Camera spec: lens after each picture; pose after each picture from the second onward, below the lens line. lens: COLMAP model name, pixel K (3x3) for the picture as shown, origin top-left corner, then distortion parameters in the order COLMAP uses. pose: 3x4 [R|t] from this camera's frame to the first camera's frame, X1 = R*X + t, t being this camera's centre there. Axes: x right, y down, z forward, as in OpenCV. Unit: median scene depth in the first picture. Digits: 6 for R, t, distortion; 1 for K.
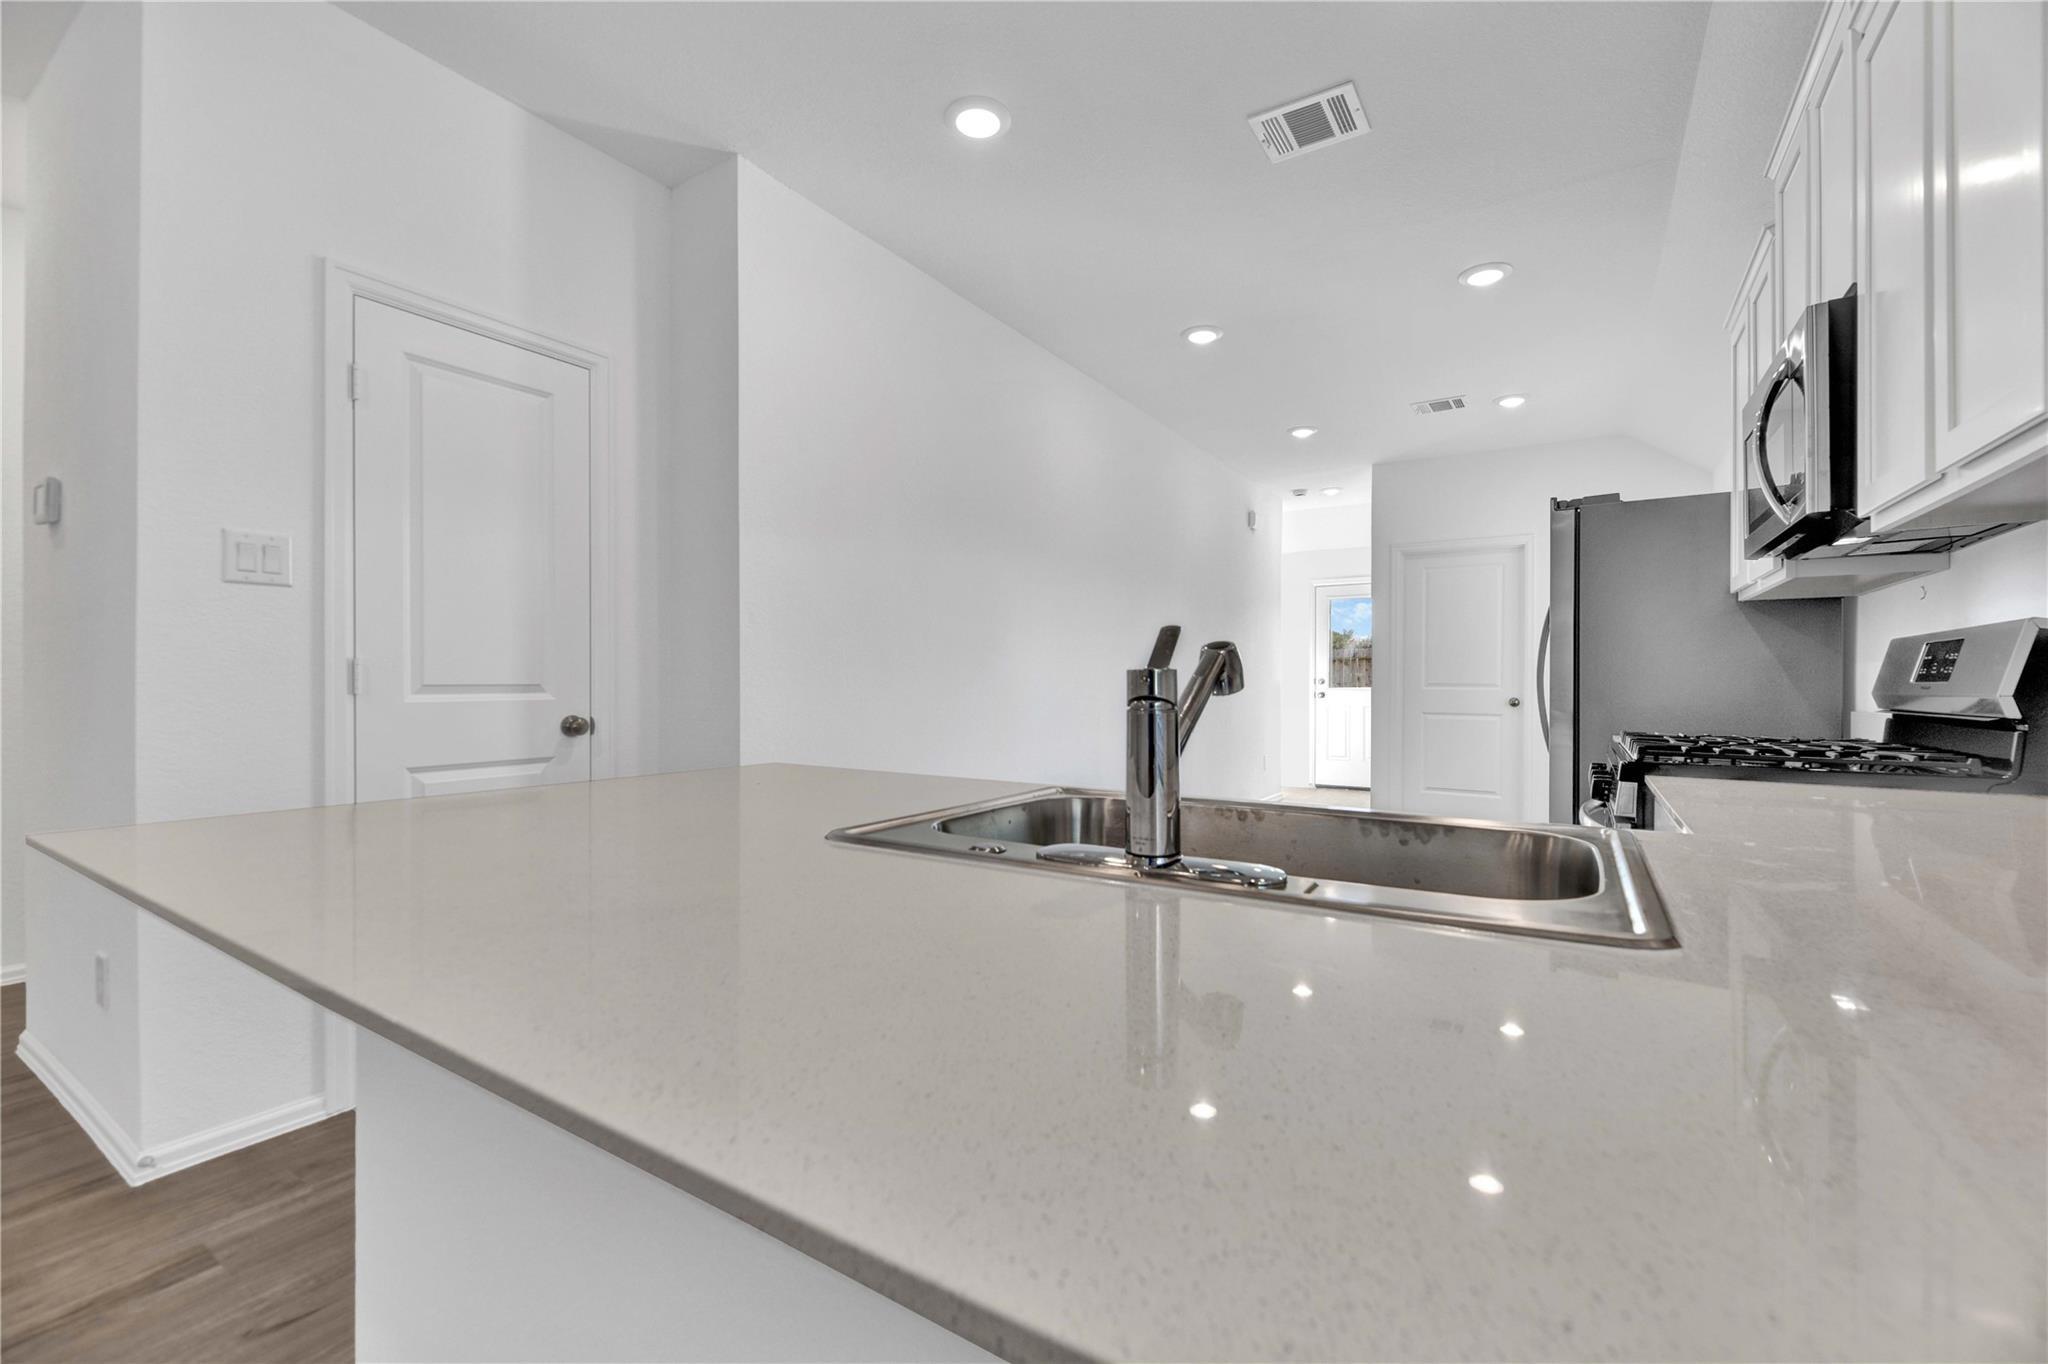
lens RADIAL K [[835.0, 0, 1030.4], [0, 835.0, 681.1], [0, 0, 1]] dist [0.004321, 0.000231]
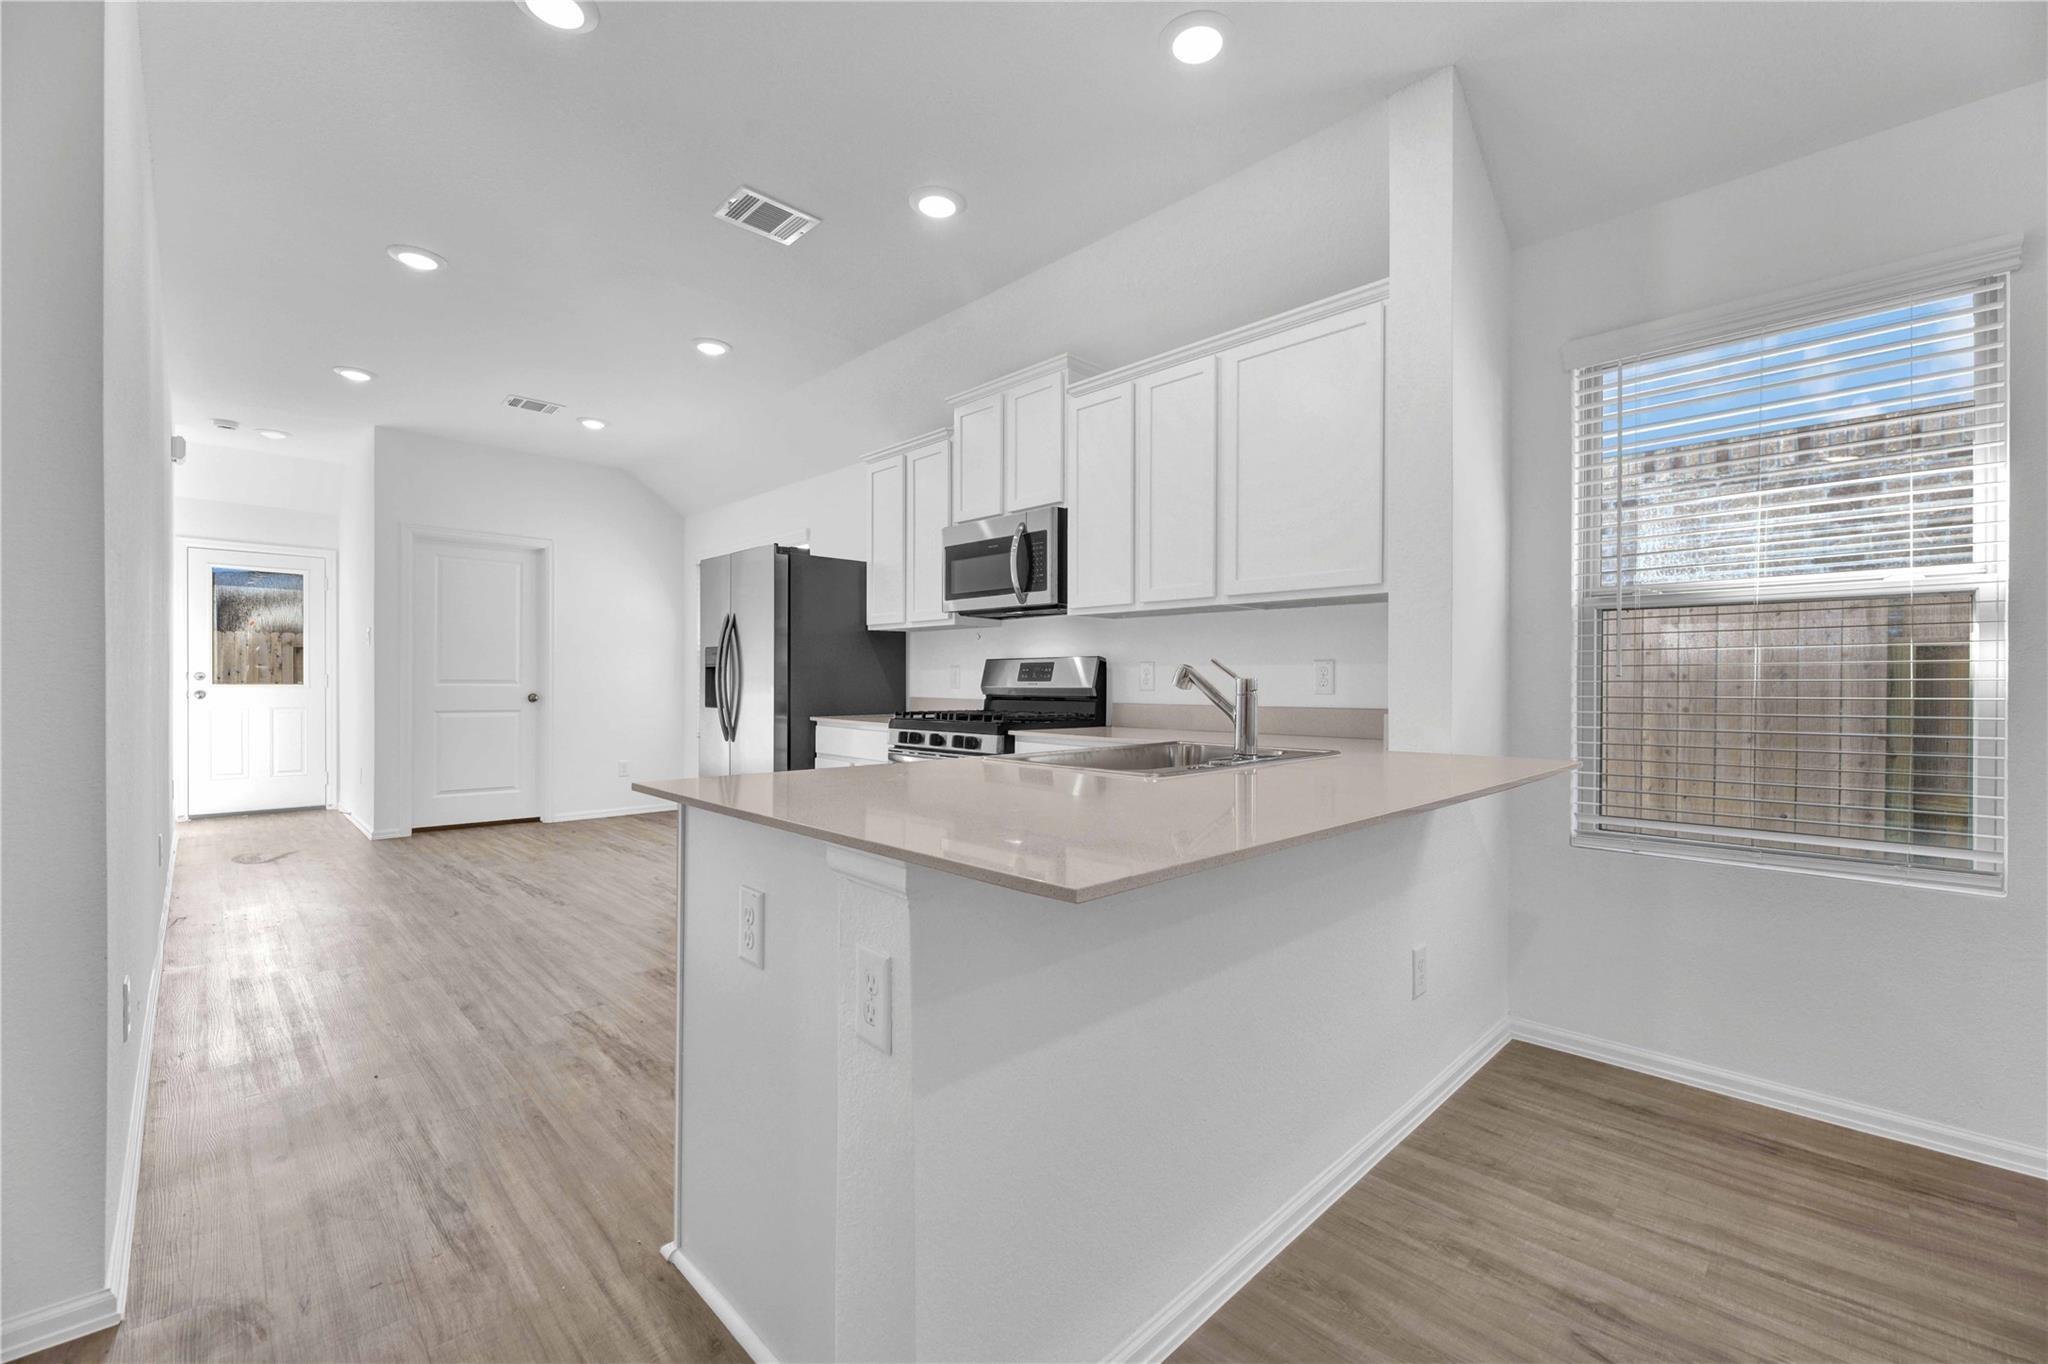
lens RADIAL K [[835.0, 0, 1043.2], [0, 835.0, 678.6], [0, 0, 1]] dist [0.004321, 0.000231]
pose [[0.208687, -0.000590, 0.977982, -0.316910], [-0.003367, 0.999993, 0.001321, -0.001914], [-0.977977, -0.003568, 0.208684, 0.155671]]
